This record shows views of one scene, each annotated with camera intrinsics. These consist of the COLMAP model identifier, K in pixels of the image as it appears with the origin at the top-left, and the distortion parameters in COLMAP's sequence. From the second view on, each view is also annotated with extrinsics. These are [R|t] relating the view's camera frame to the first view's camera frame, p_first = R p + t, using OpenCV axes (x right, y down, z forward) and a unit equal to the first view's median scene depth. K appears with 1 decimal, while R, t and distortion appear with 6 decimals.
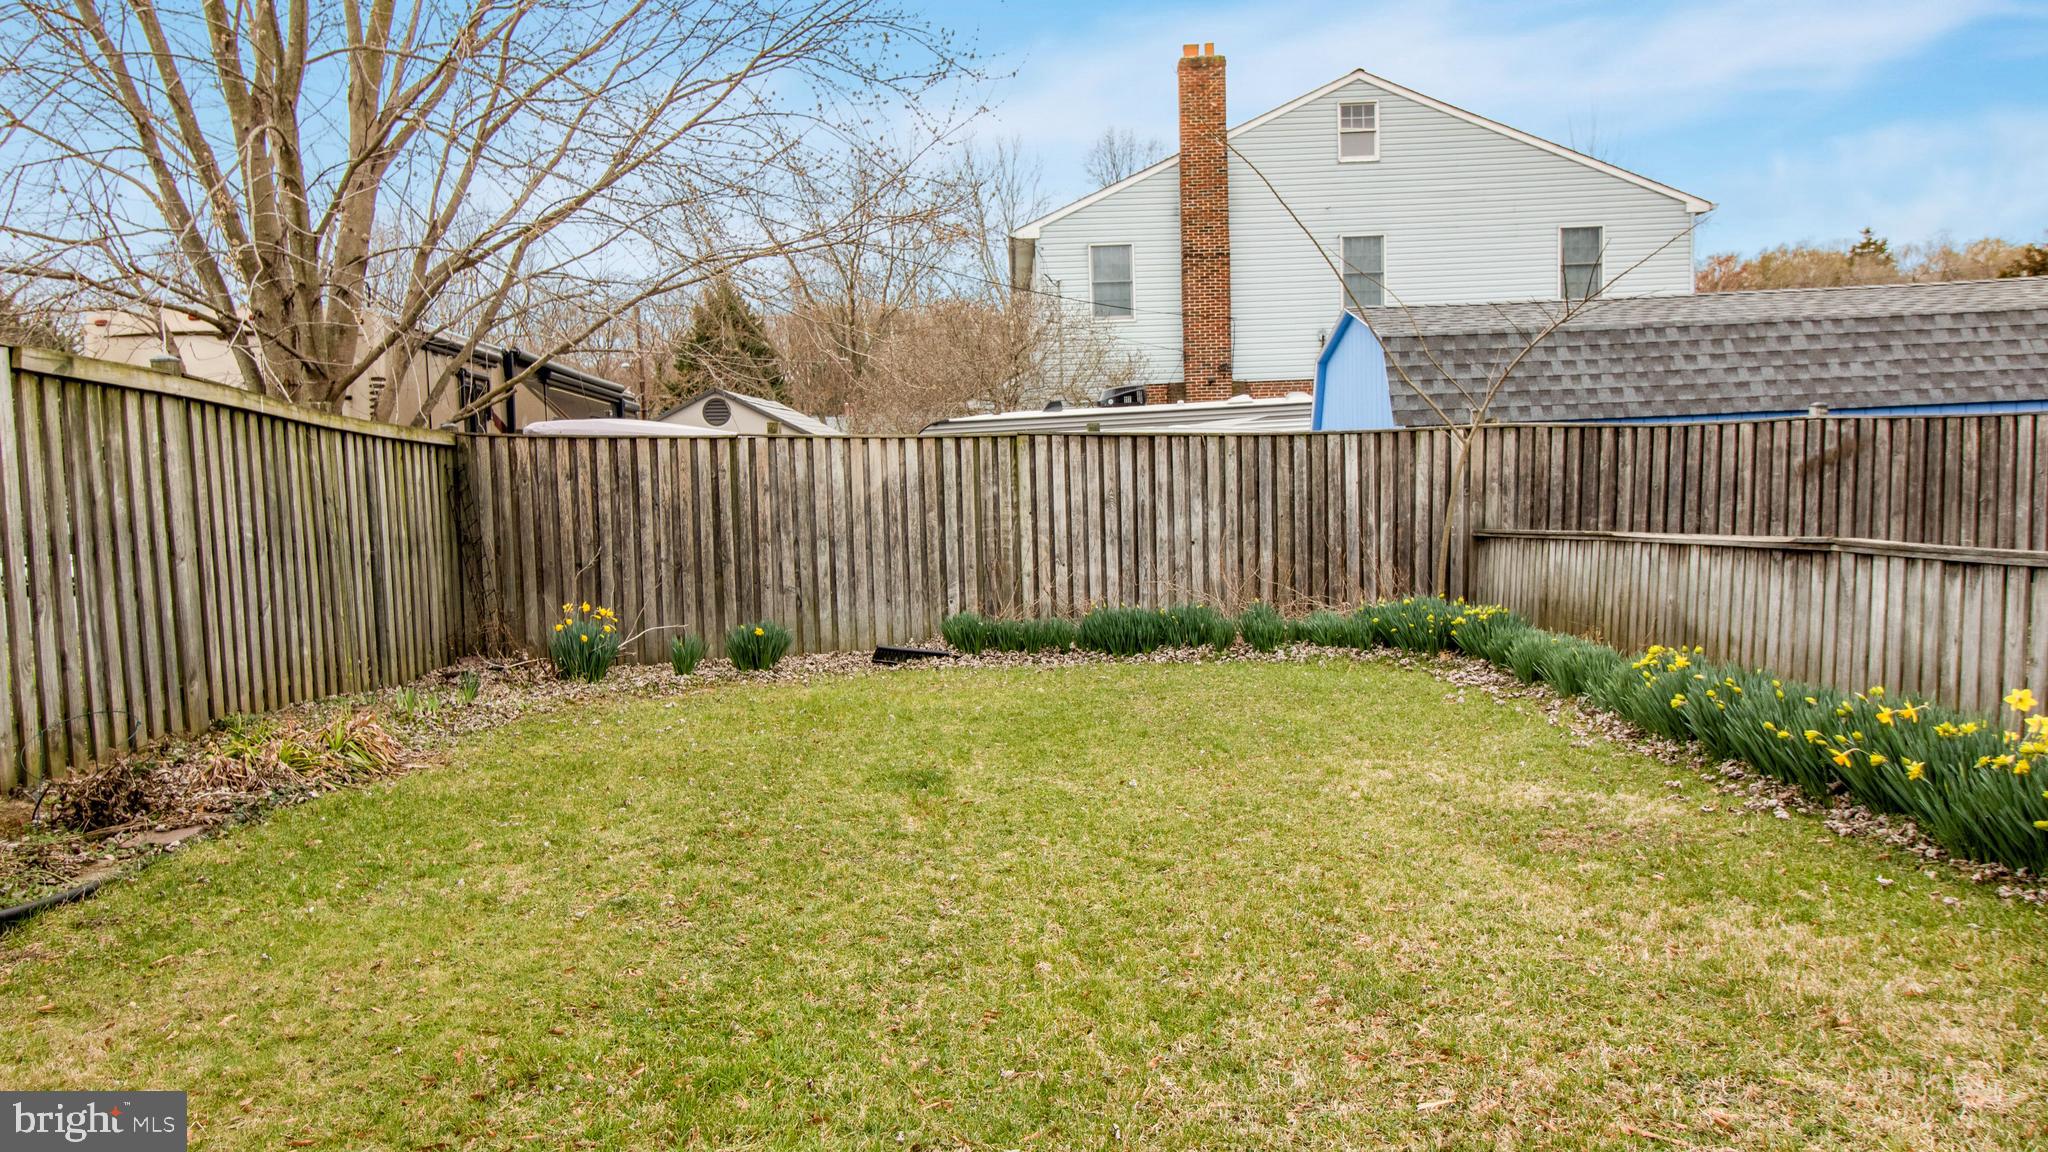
lens RADIAL K [[1437.4, 0, 1023.8], [0, 1437.4, 576.9], [0, 0, 1]] dist [0.053355, 0.001730]
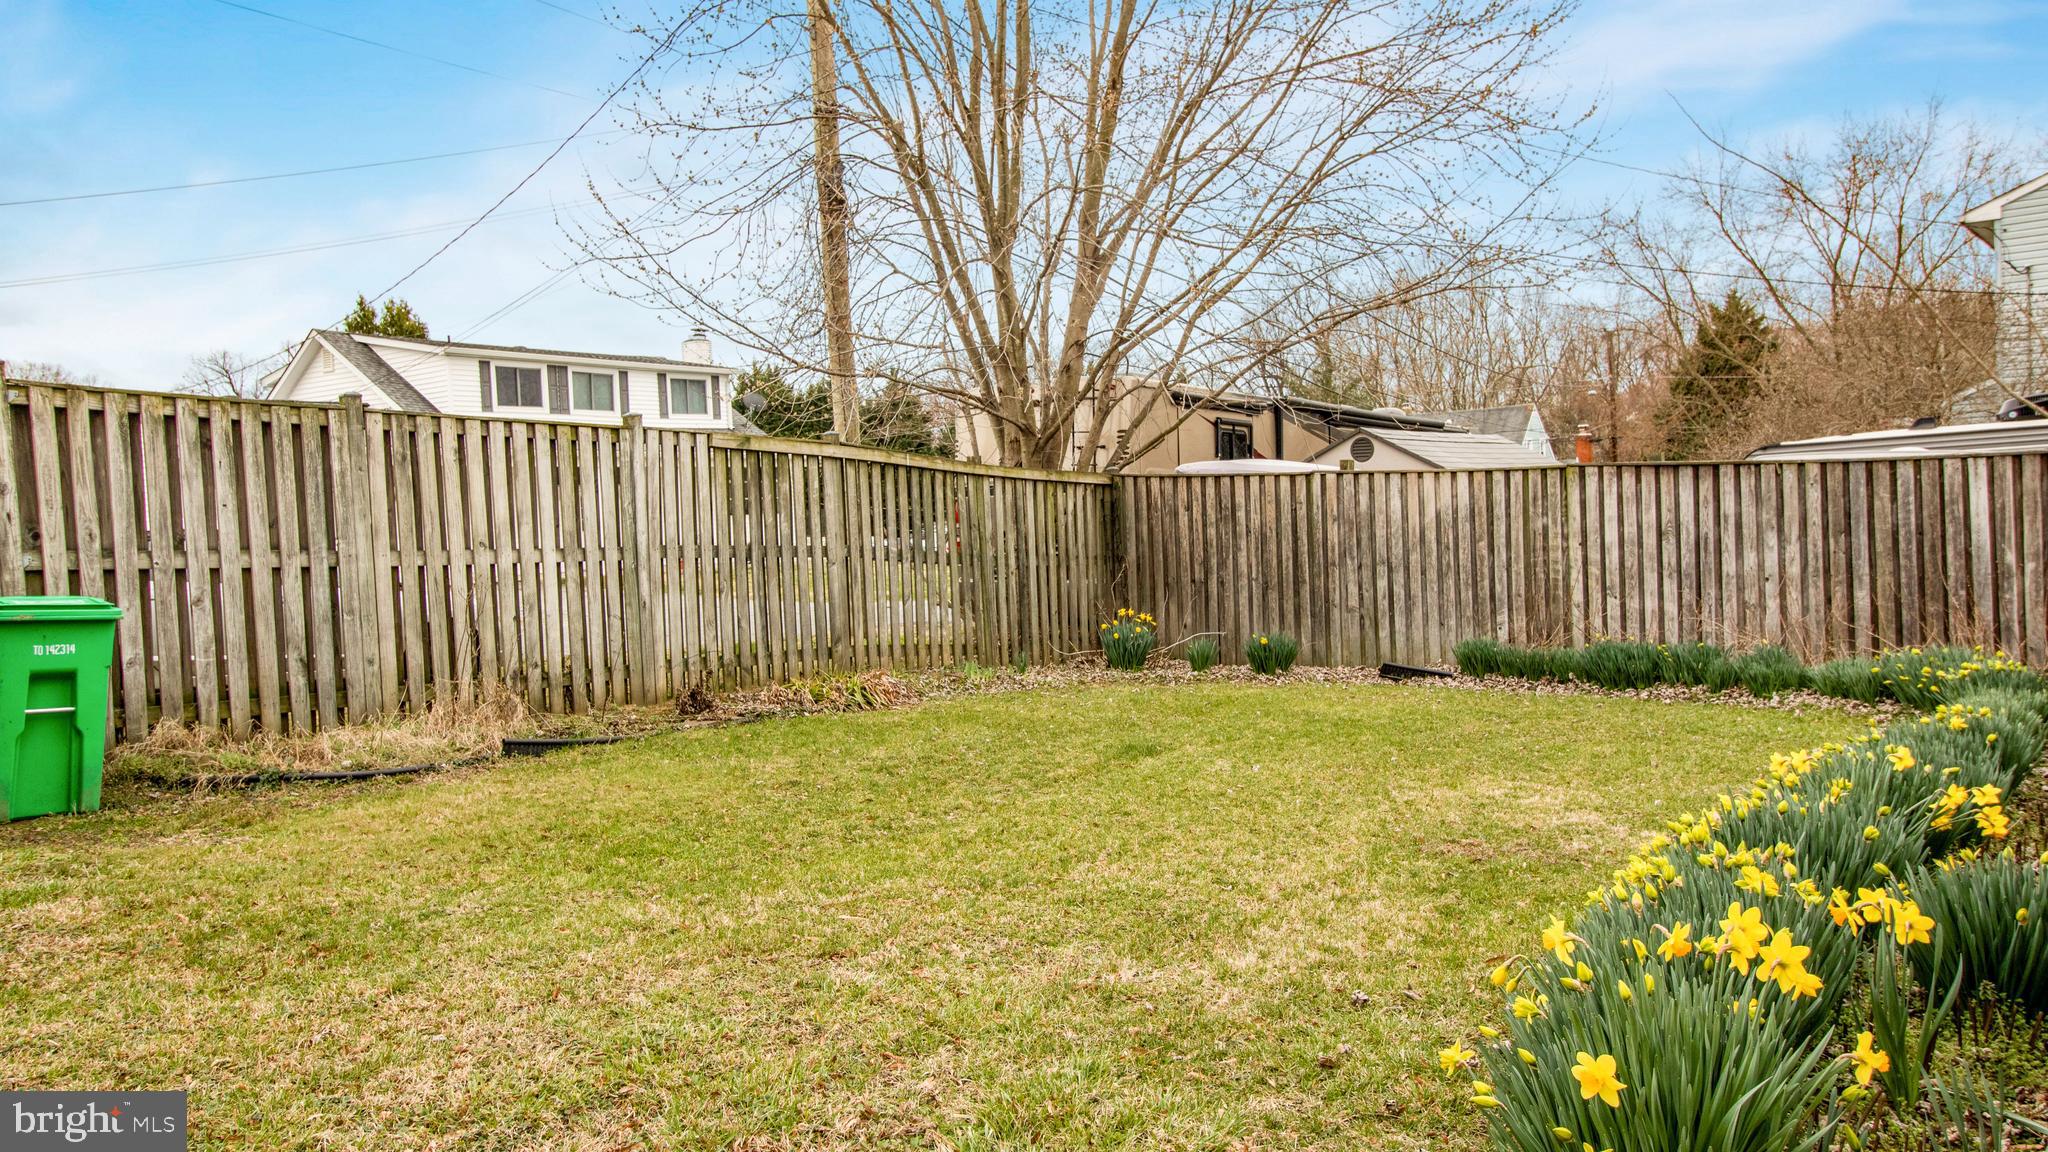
lens RADIAL K [[1437.4, 0, 1024.5], [0, 1437.4, 571.3], [0, 0, 1]] dist [0.053355, 0.001730]
pose [[0.769554, 0.029387, -0.637905, 0.351902], [-0.044189, 0.998997, -0.007288, -0.001092], [0.637050, 0.033797, 0.770081, -0.023067]]
